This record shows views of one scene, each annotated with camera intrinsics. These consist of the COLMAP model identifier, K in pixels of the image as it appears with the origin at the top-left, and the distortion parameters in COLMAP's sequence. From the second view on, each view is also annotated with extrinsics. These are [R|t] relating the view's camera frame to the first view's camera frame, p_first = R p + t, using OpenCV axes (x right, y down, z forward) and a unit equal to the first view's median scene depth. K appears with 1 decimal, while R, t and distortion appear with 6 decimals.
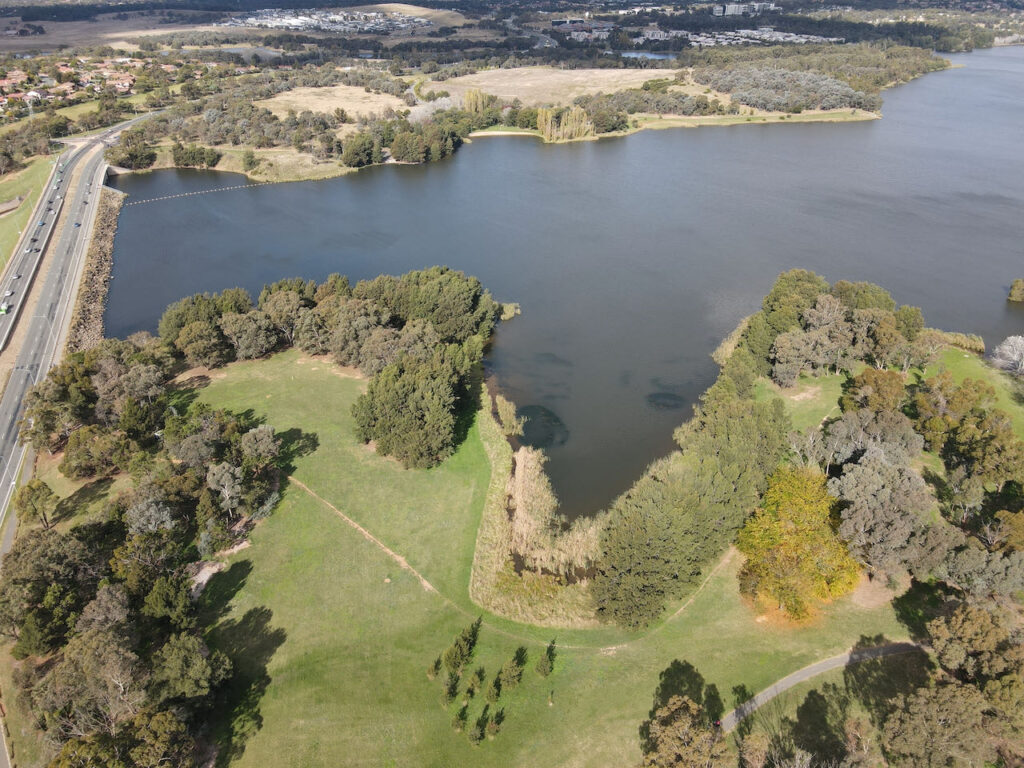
lens RADIAL K [[749.0, 0, 514.6], [0, 749.0, 389.2], [0, 0, 1]] dist [0.019678, -0.002324]
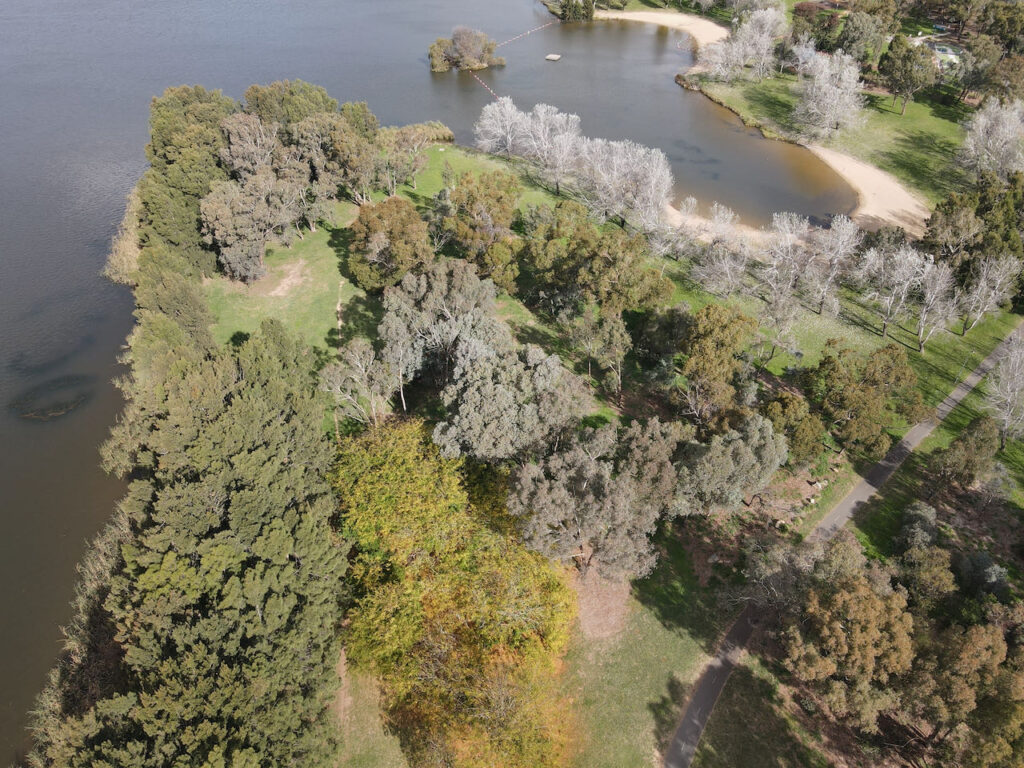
lens RADIAL K [[749.0, 0, 519.5], [0, 749.0, 379.0], [0, 0, 1]] dist [0.019678, -0.002324]
pose [[0.683693, -0.454199, 0.571198, 0.101721], [0.351146, 0.890893, 0.288109, -0.024516], [-0.639735, 0.003596, 0.768587, 0.321425]]
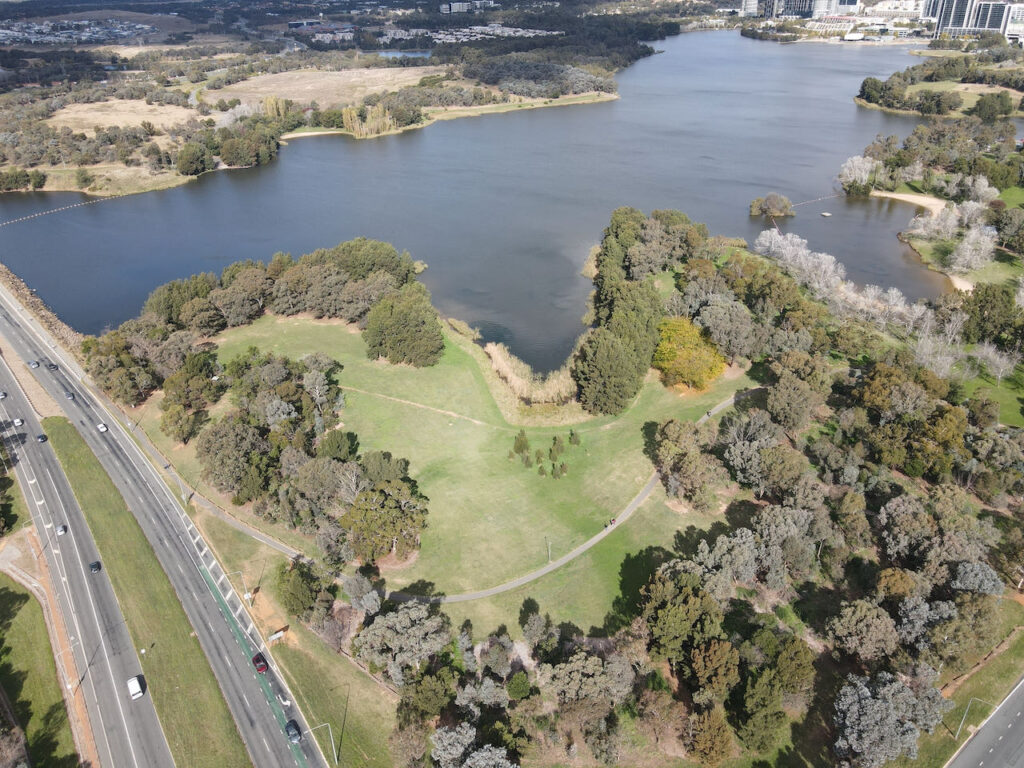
lens RADIAL K [[749.0, 0, 515.8], [0, 749.0, 380.1], [0, 0, 1]] dist [0.019678, -0.002324]
pose [[0.941712, -0.175130, 0.287243, -0.249550], [0.176722, 0.984045, 0.020593, 0.086959], [-0.286267, 0.031369, 0.957636, -0.251120]]
